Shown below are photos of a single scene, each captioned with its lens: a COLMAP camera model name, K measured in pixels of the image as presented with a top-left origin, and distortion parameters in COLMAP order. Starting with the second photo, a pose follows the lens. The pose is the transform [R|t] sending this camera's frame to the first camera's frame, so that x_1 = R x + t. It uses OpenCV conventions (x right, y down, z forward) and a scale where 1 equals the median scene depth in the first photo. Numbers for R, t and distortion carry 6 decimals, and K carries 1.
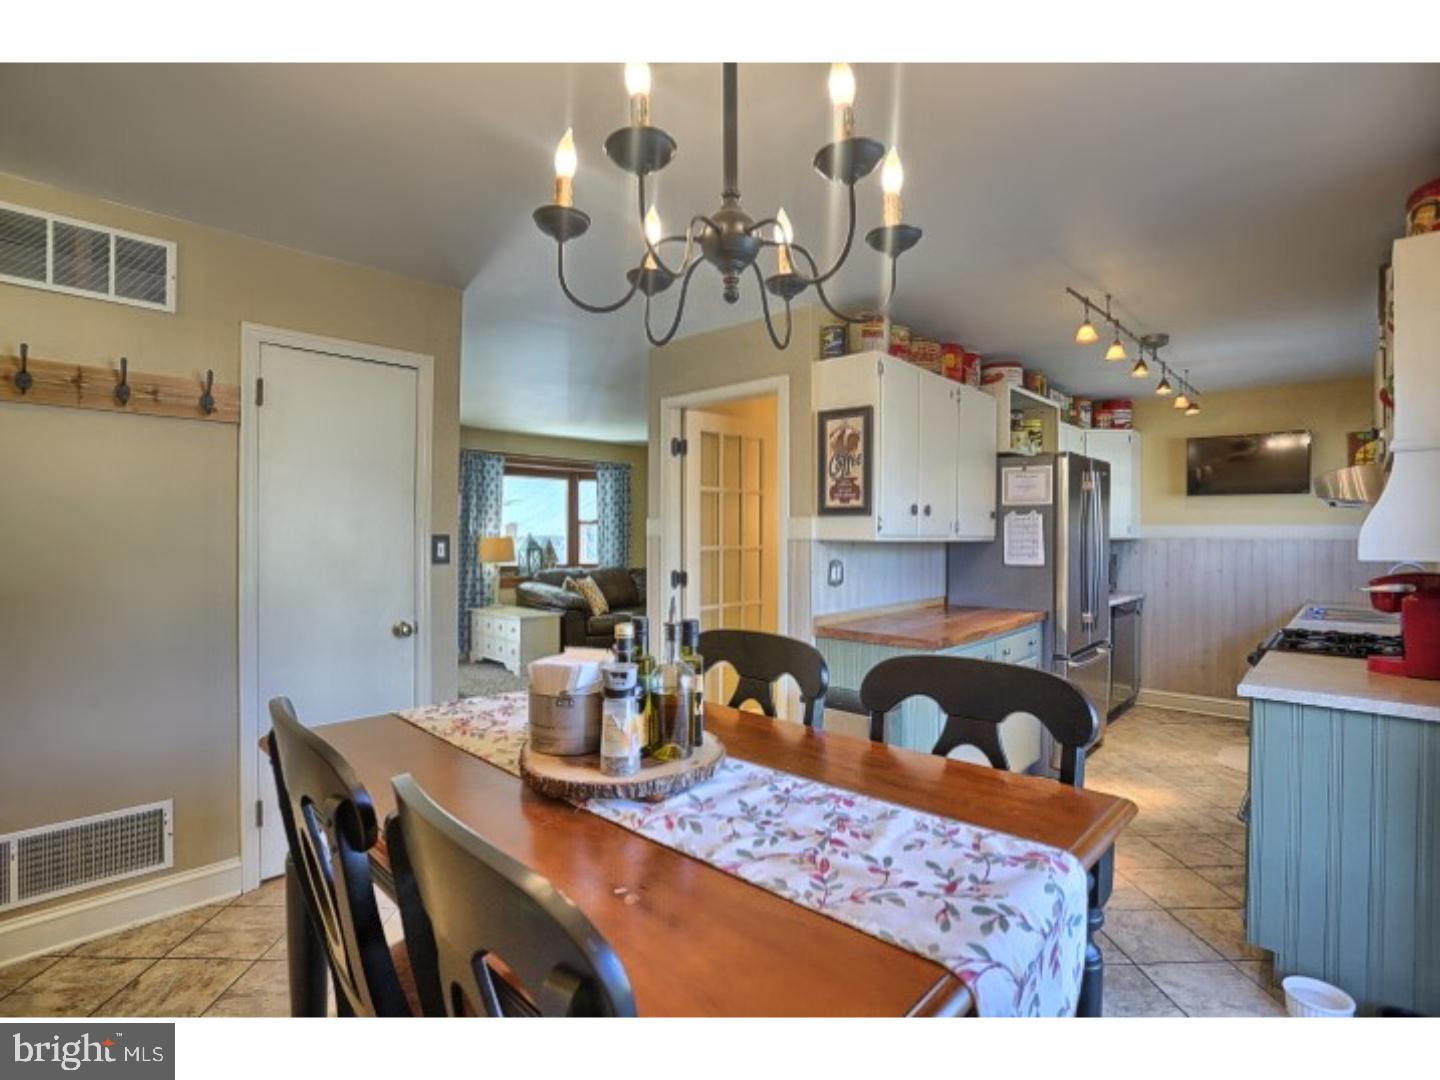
lens RADIAL K [[688.9, 0, 700.6], [0, 688.9, 537.2], [0, 0, 1]] dist [-0.079771, 0.029740]
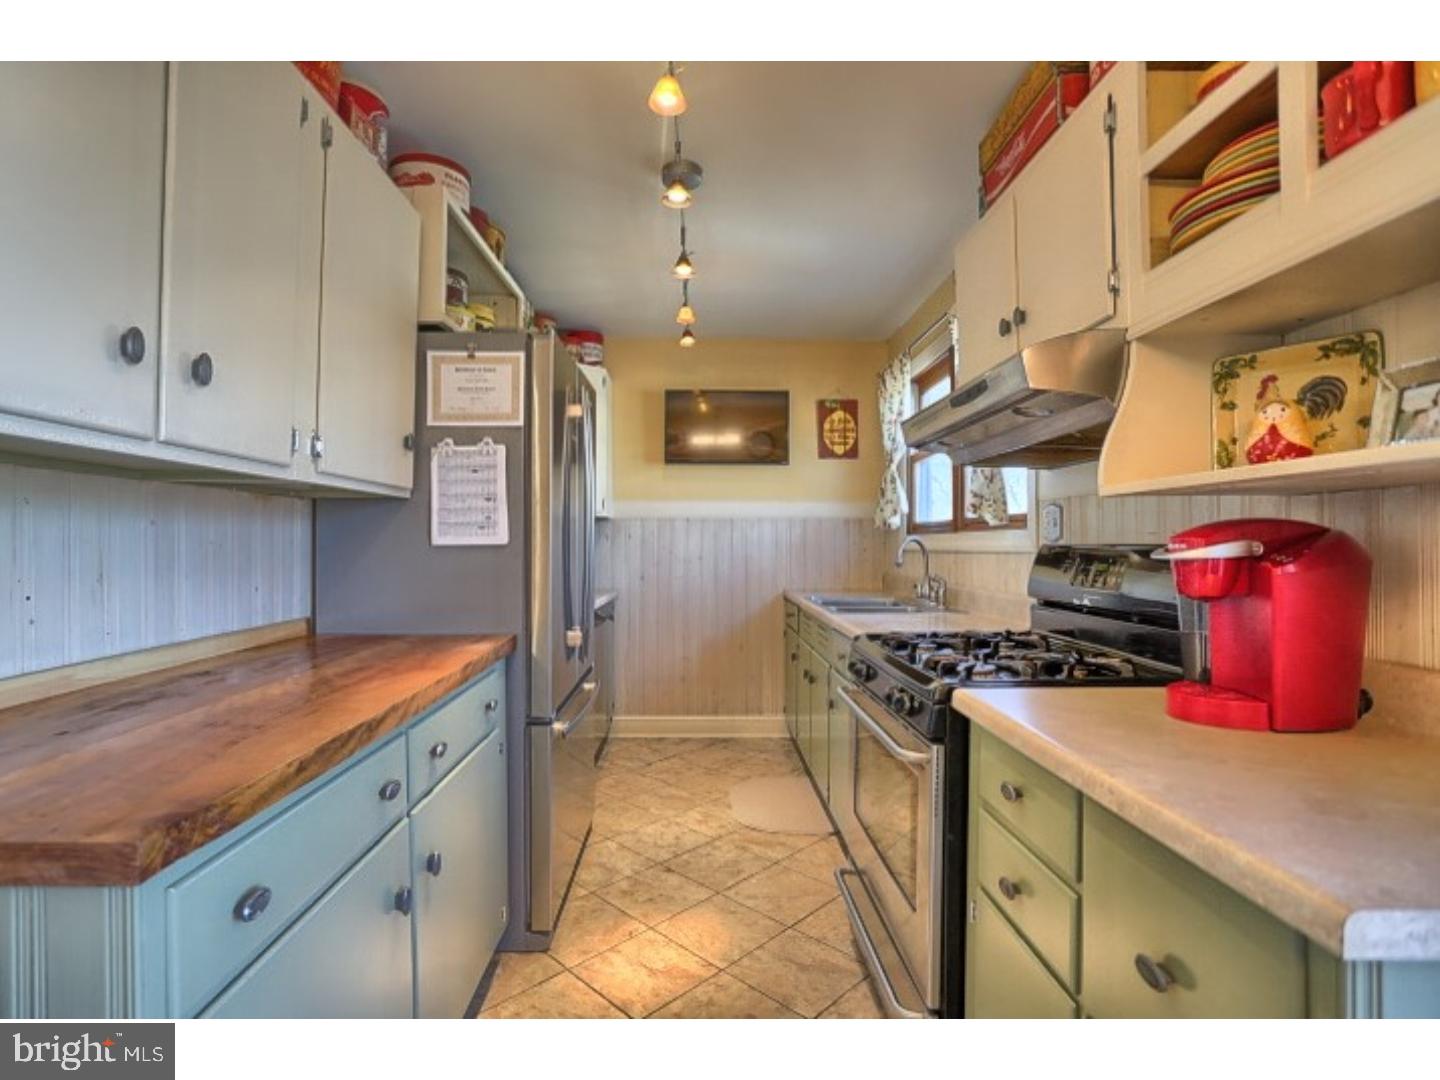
lens RADIAL K [[688.9, 0, 700.6], [0, 688.9, 537.2], [0, 0, 1]] dist [-0.079771, 0.029740]
pose [[0.700180, 0.000275, 0.713967, 0.225638], [0.005032, 0.999973, -0.005319, 0.036428], [-0.713949, 0.007317, 0.700160, 0.500901]]
